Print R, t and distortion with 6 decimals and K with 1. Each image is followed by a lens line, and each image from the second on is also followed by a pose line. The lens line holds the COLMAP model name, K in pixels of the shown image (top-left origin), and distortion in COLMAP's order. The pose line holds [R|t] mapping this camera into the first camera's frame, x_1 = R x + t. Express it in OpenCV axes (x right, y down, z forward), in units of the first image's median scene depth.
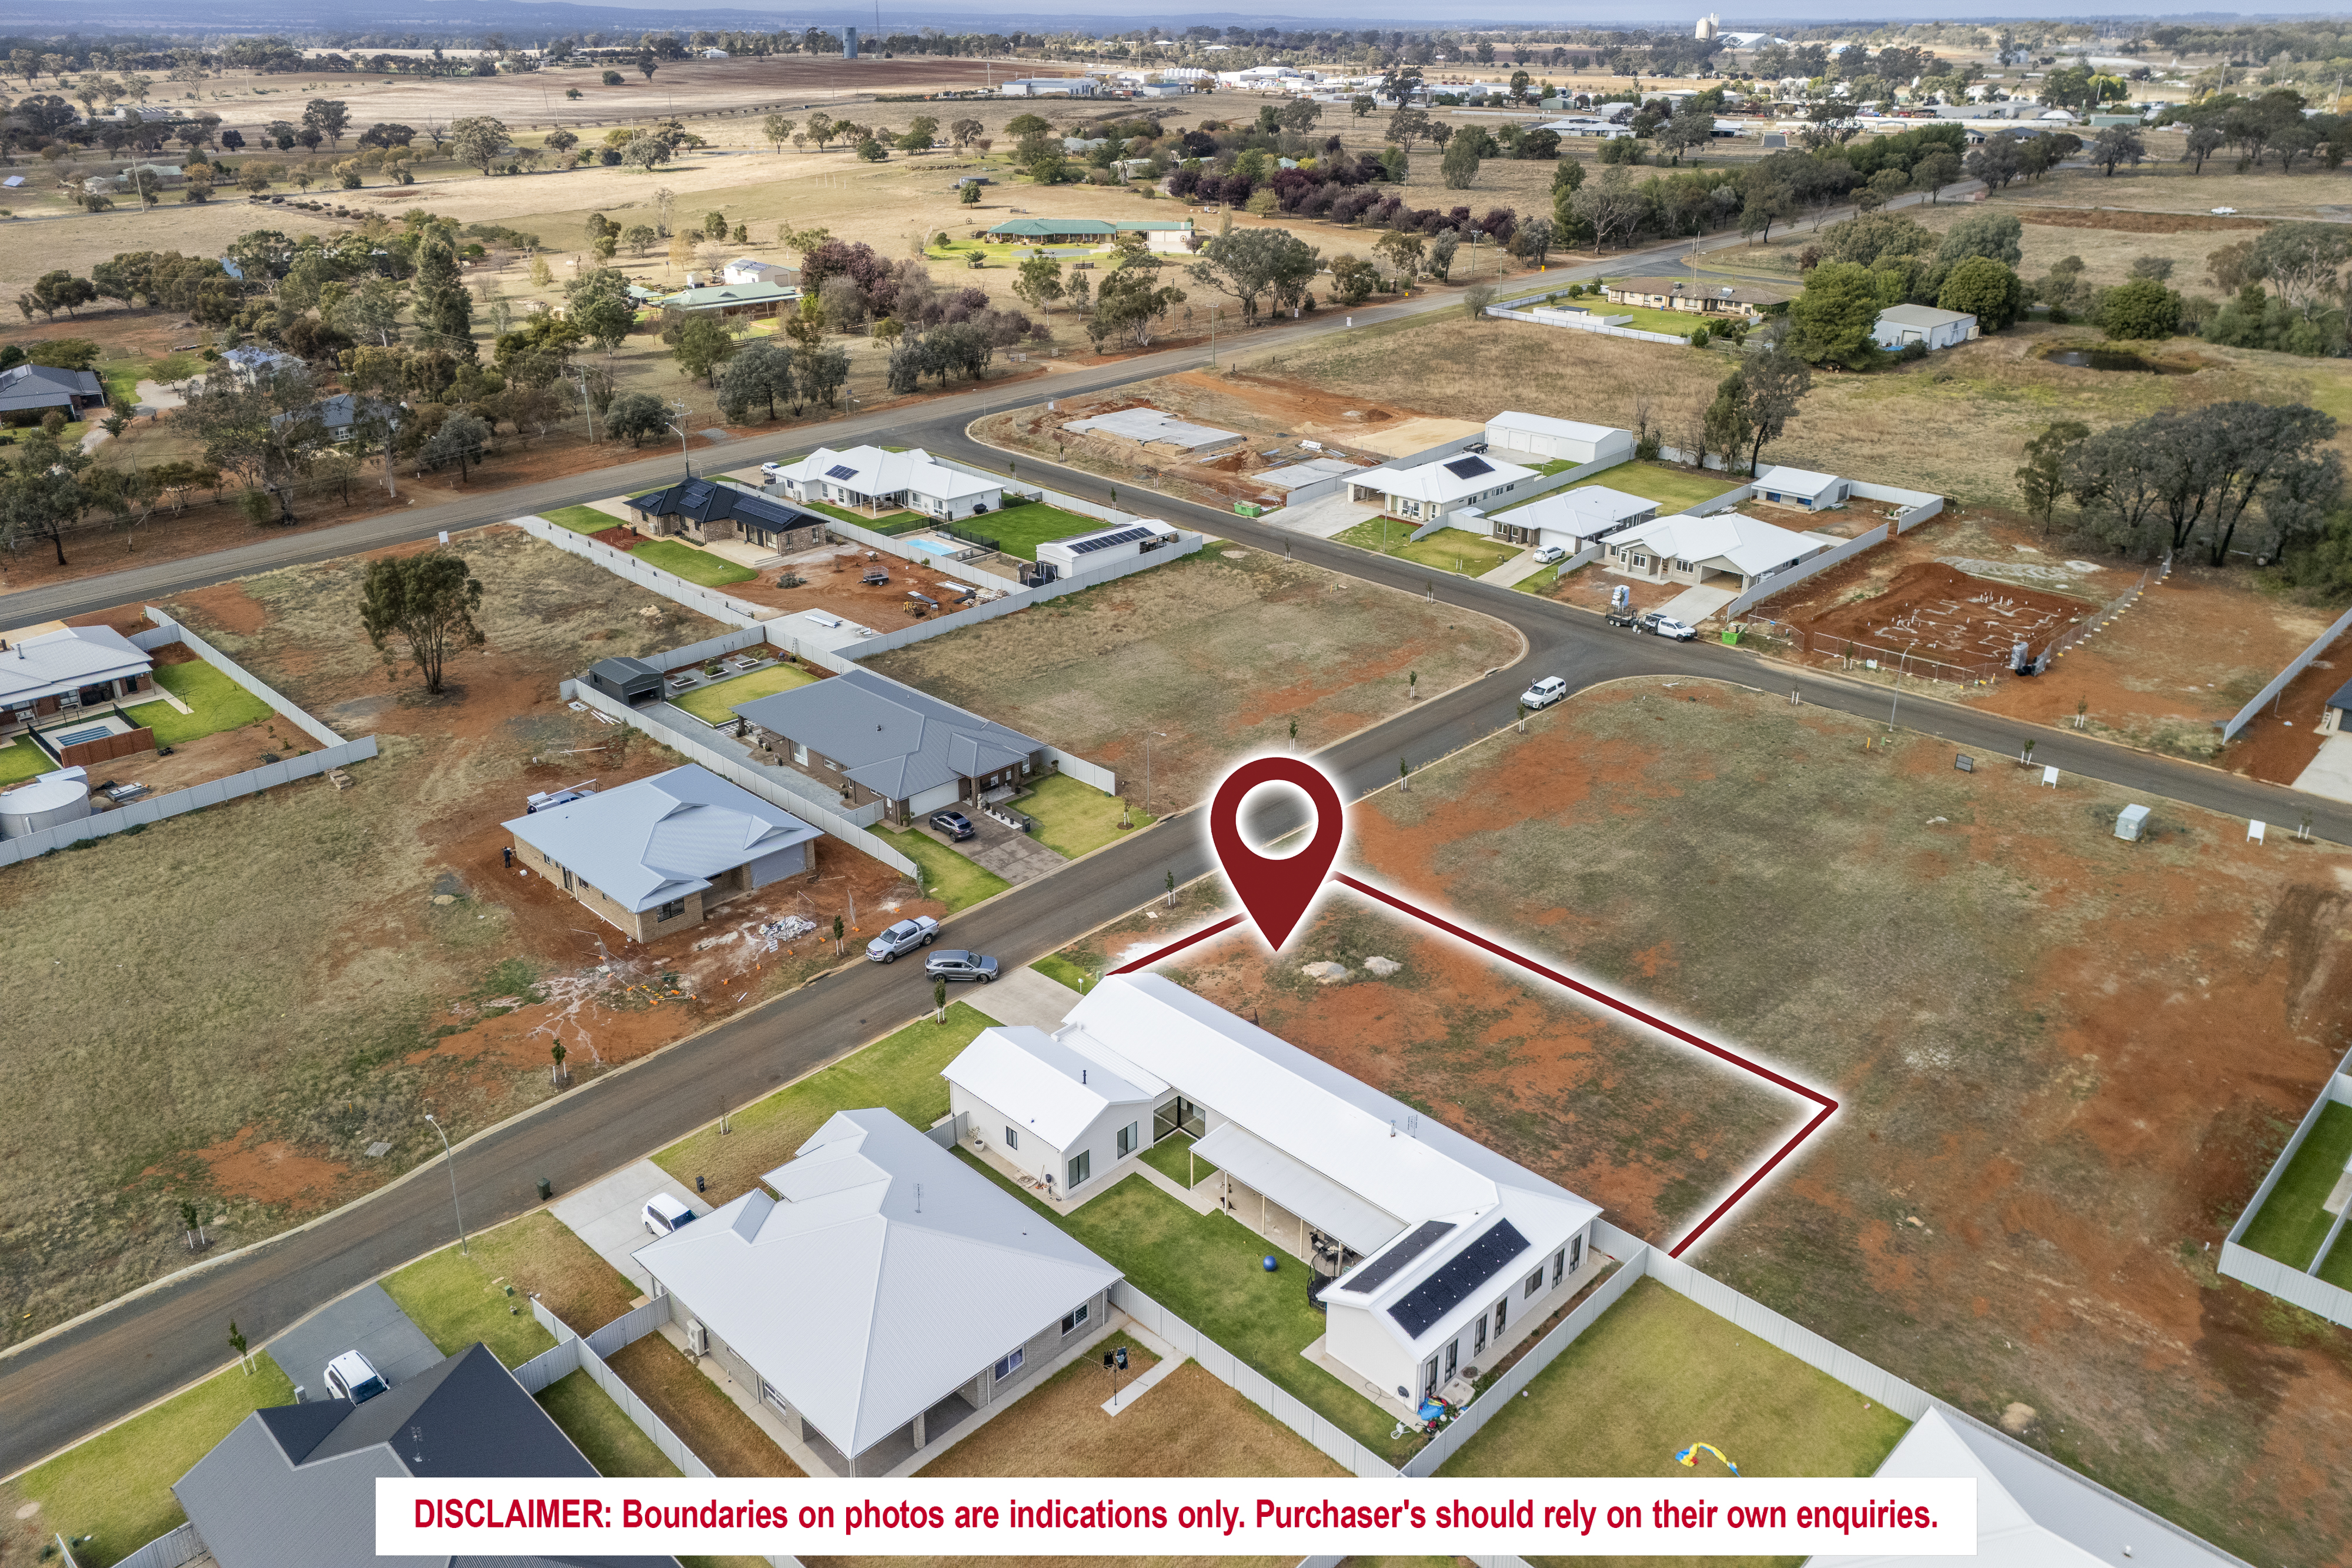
lens RADIAL K [[1716.4, 0, 1180.1], [0, 1716.4, 693.9], [0, 0, 1]] dist [0.090589, -0.087213]
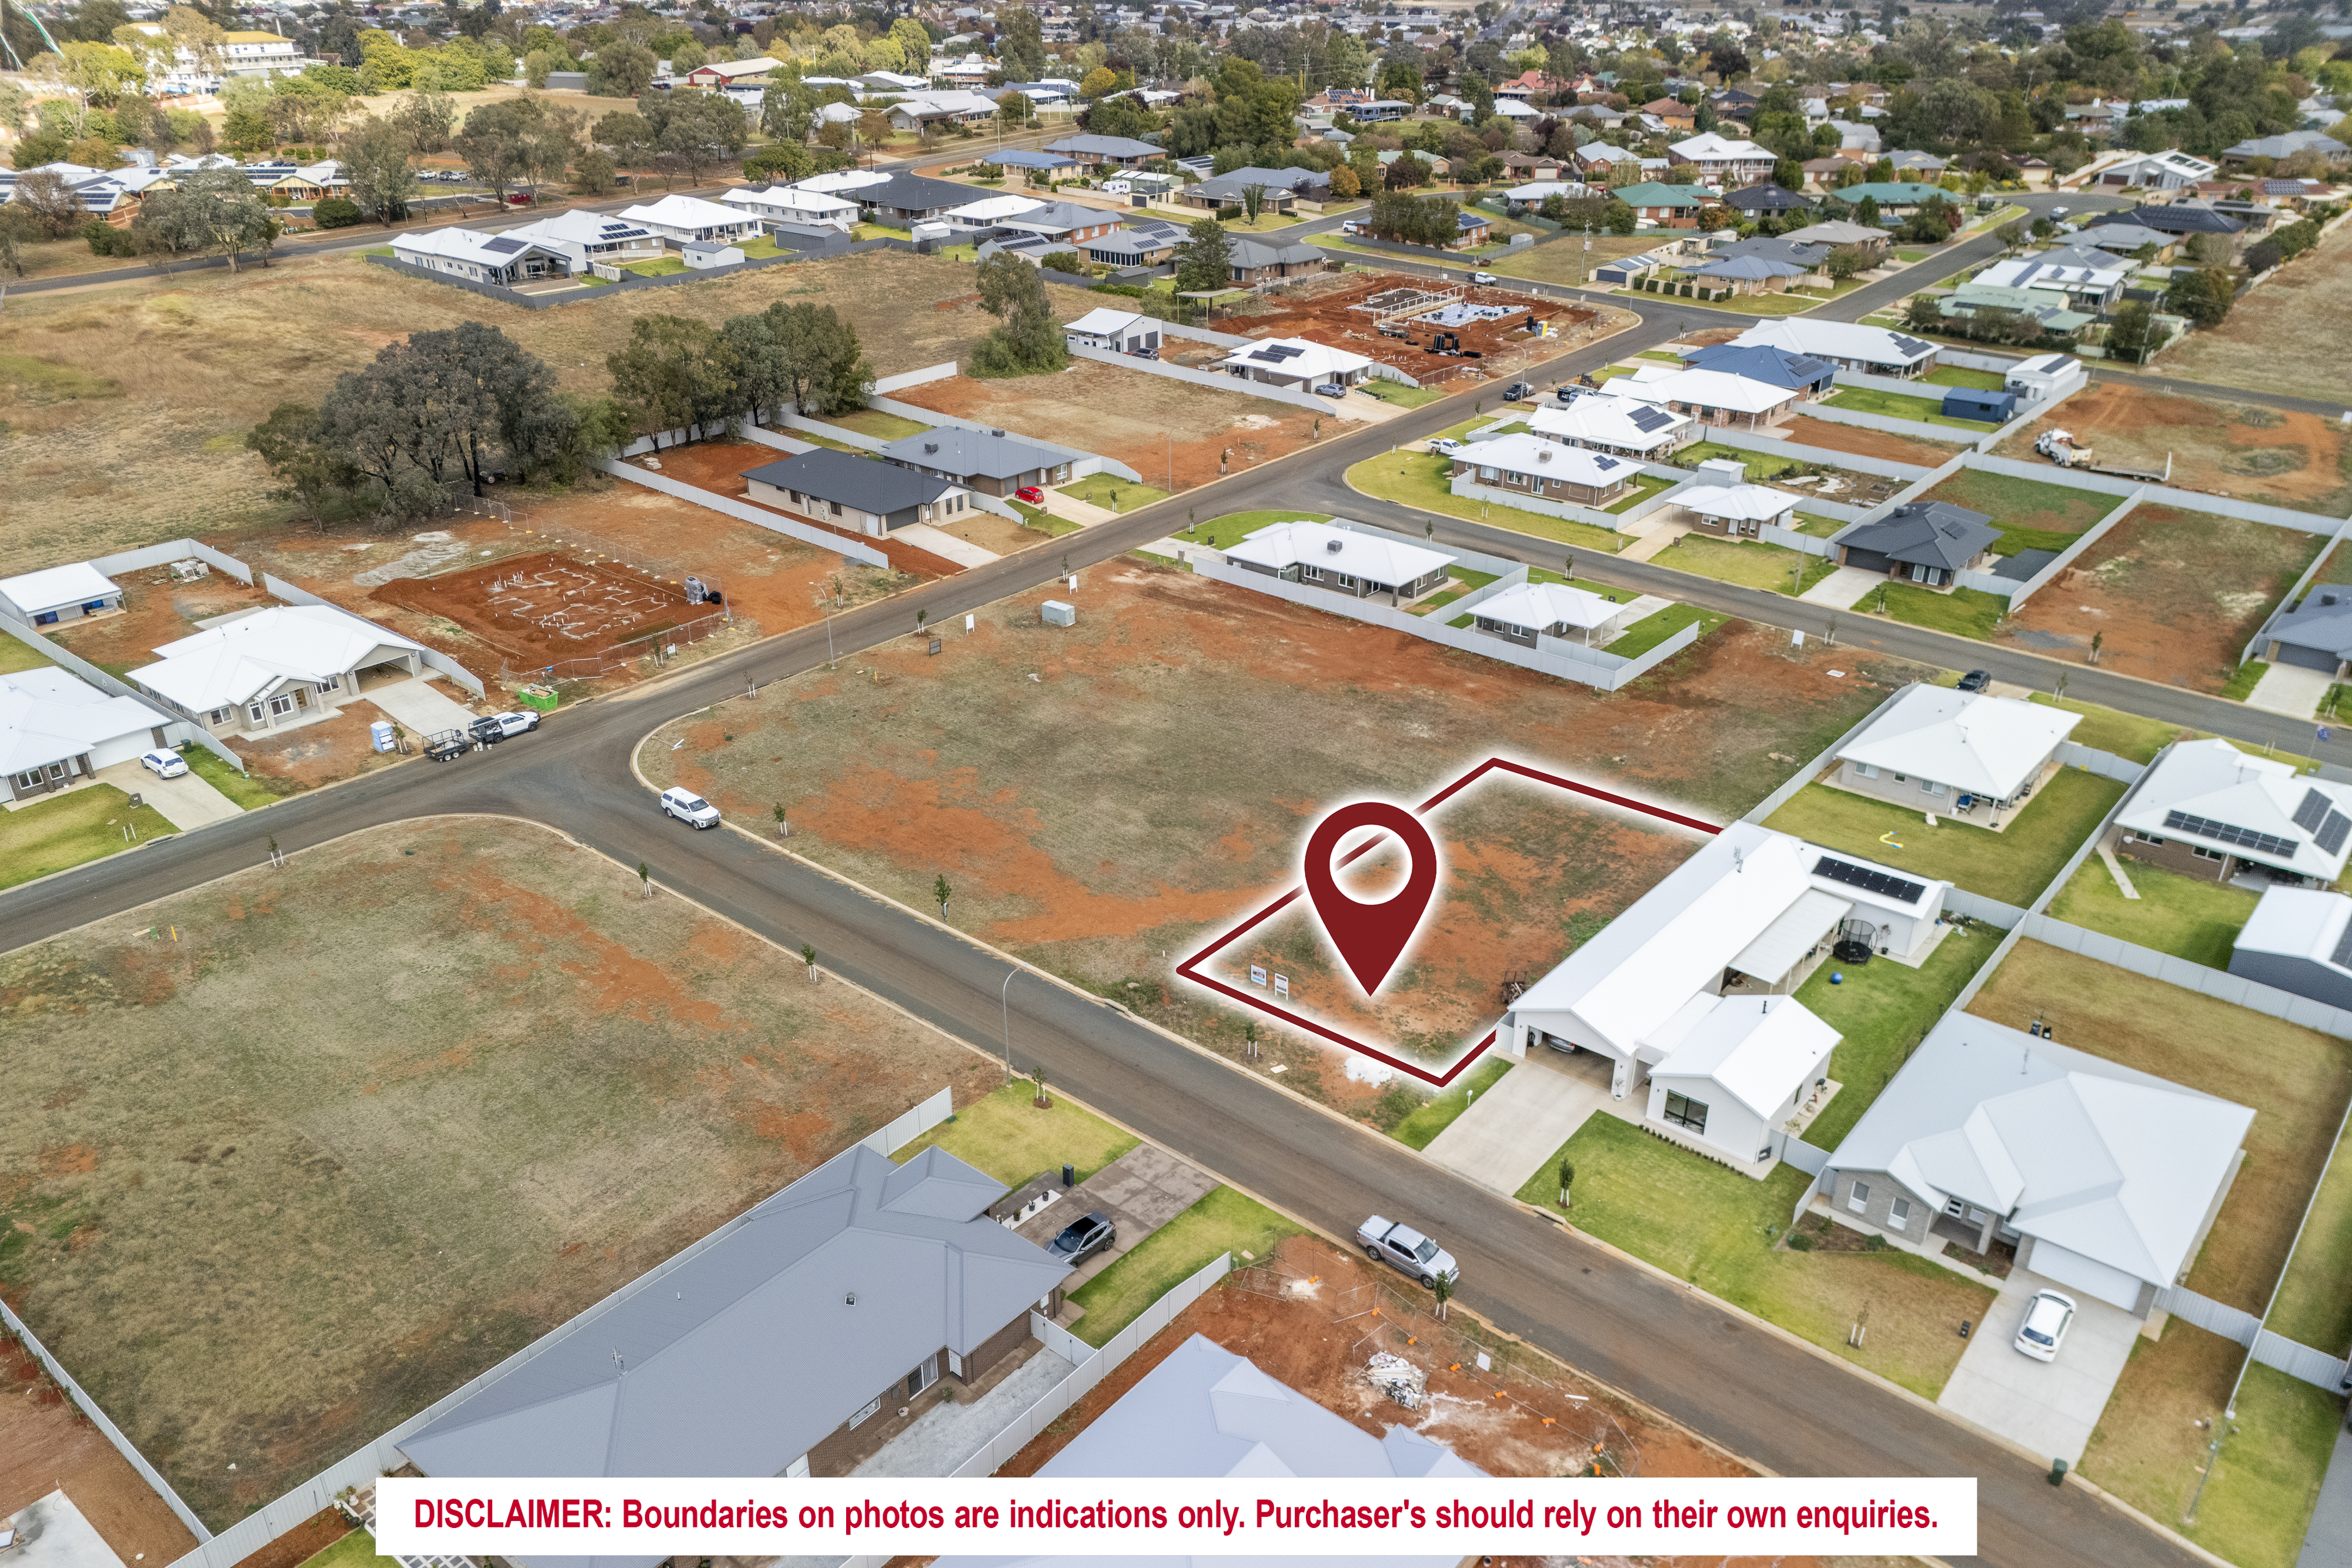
lens RADIAL K [[1704.4, 0, 1180.4], [0, 1704.4, 920.7], [0, 0, 1]] dist [0.064563, -0.049224]
pose [[-0.092711, -0.498782, 0.861754, -0.417817], [0.360584, 0.789916, 0.495996, -0.216382], [-0.928108, 0.356719, 0.106619, 0.563496]]
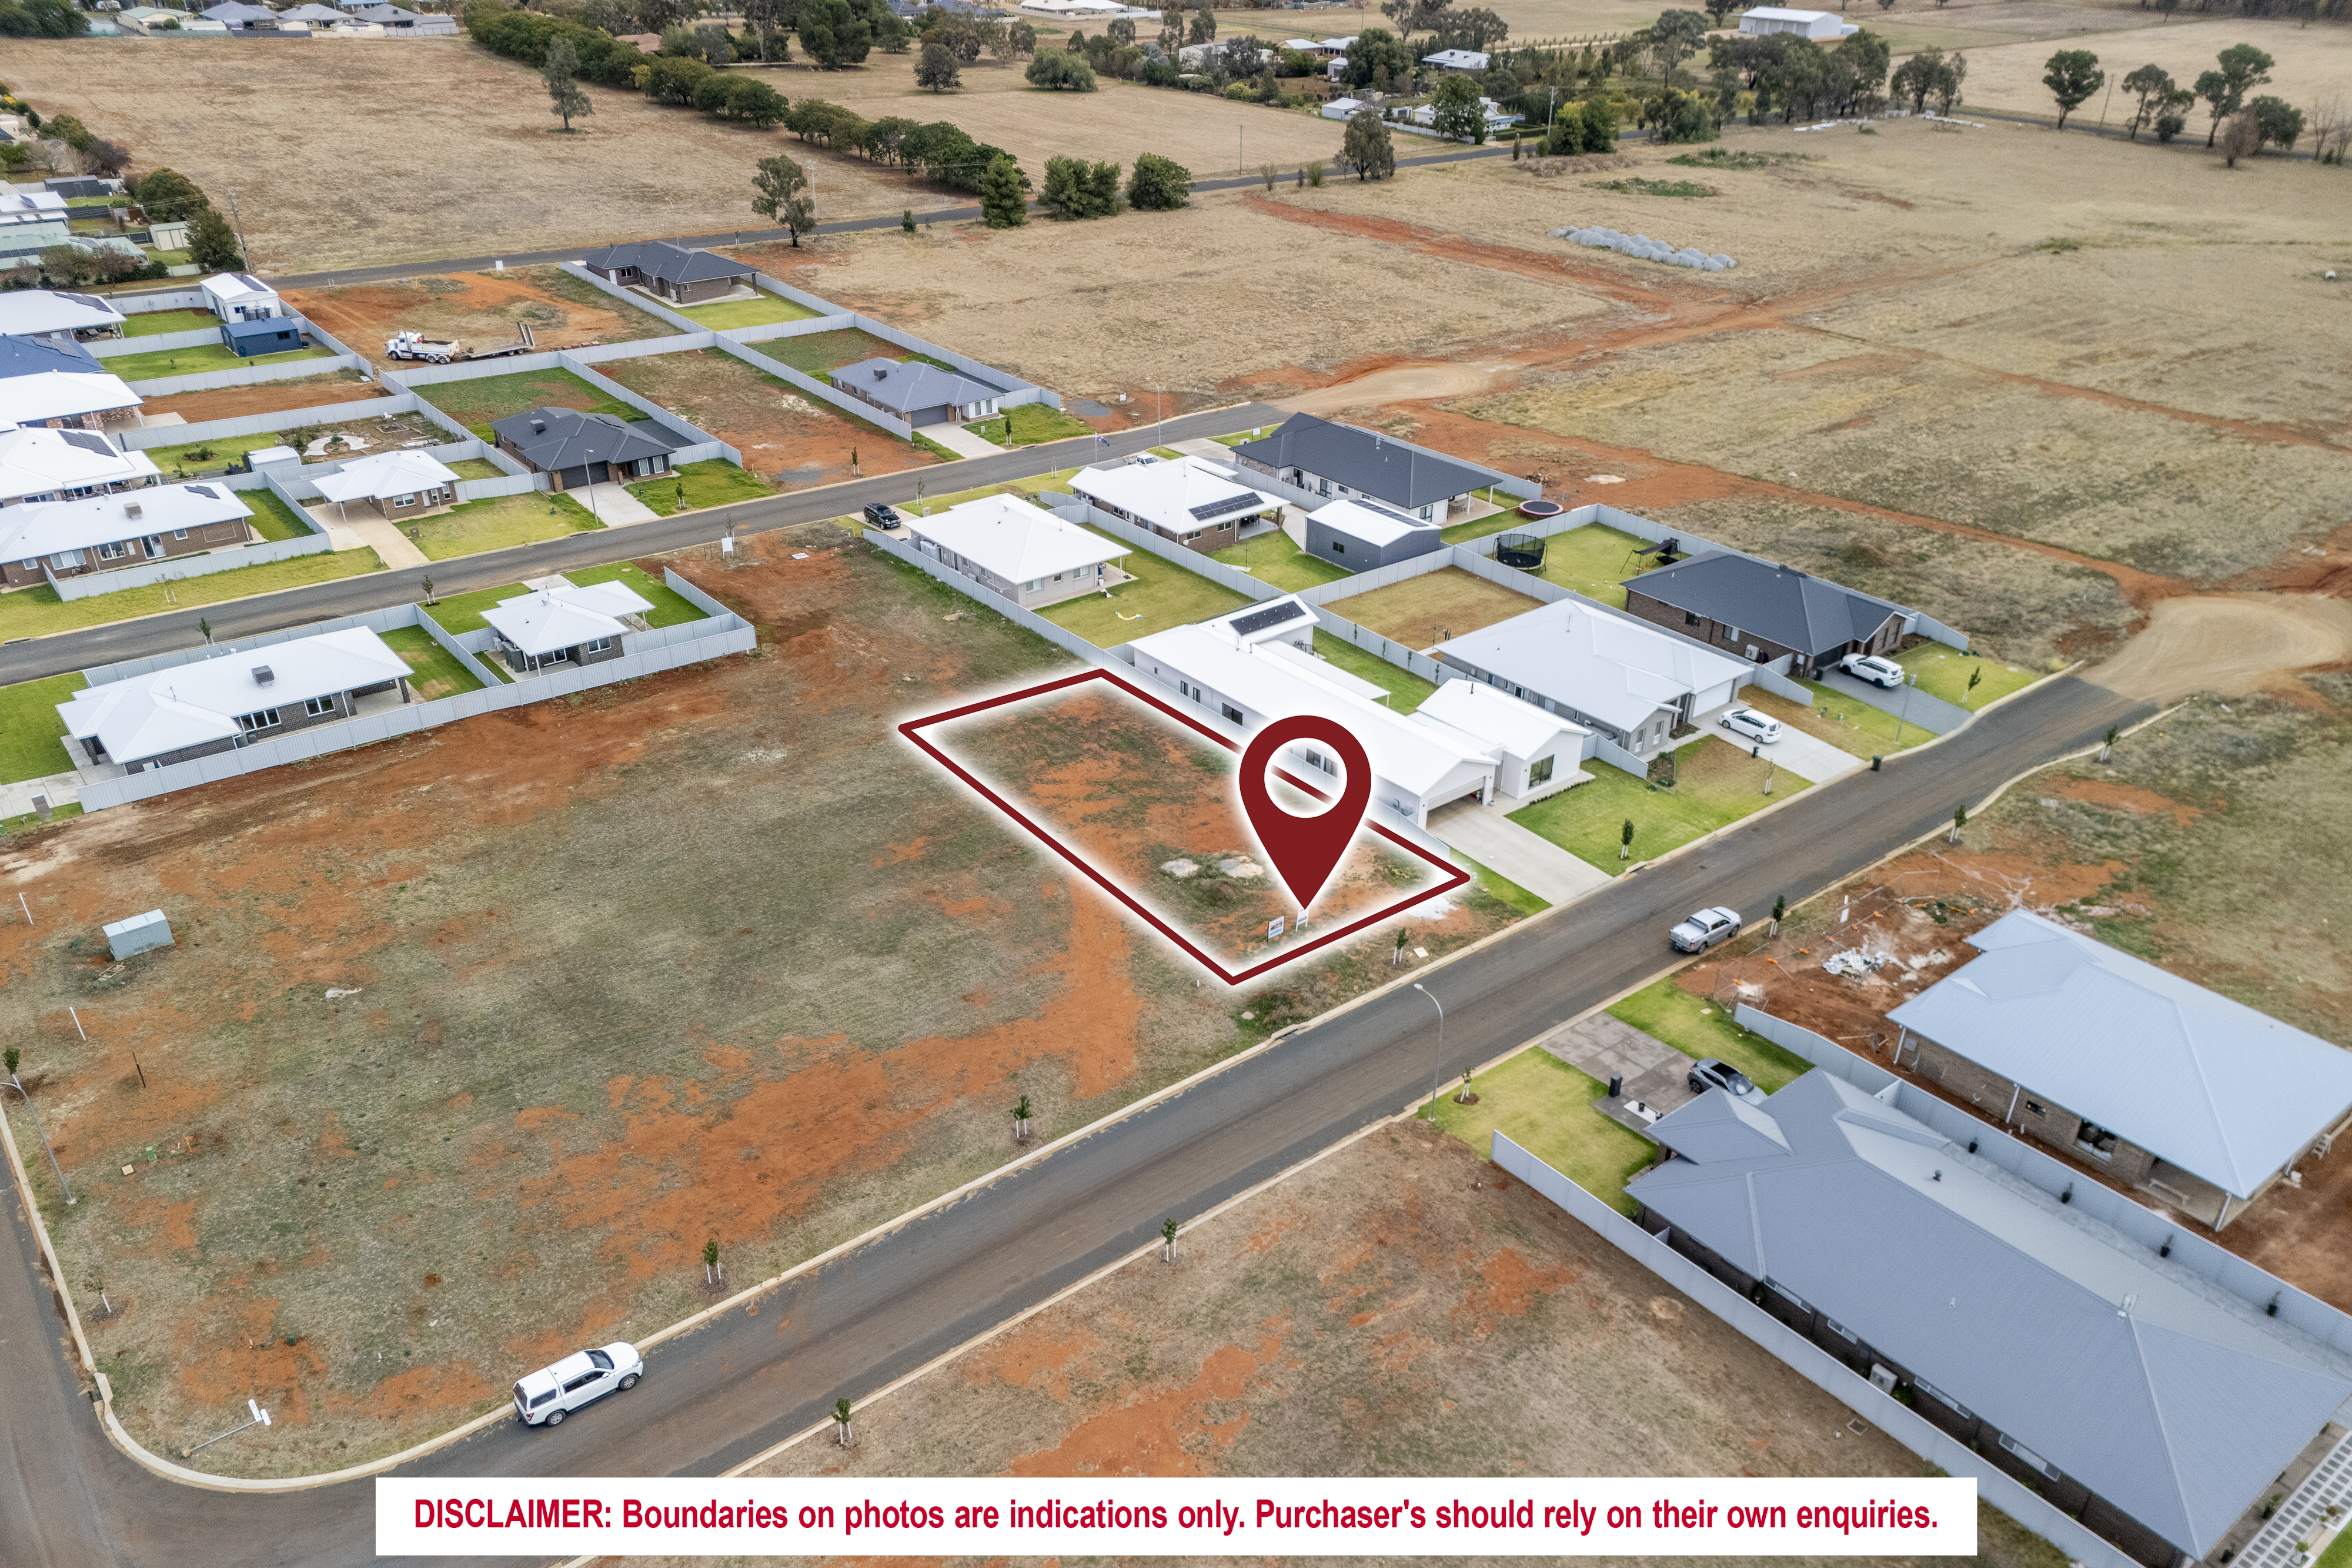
lens RADIAL K [[1709.9, 0, 1178.2], [0, 1709.9, 899.5], [0, 0, 1]] dist [0.077489, -0.065901]
pose [[-0.992945, -0.066810, 0.097966, 0.013155], [0.038583, 0.599180, 0.799684, -0.343116], [-0.112127, 0.797822, -0.592375, 0.903654]]
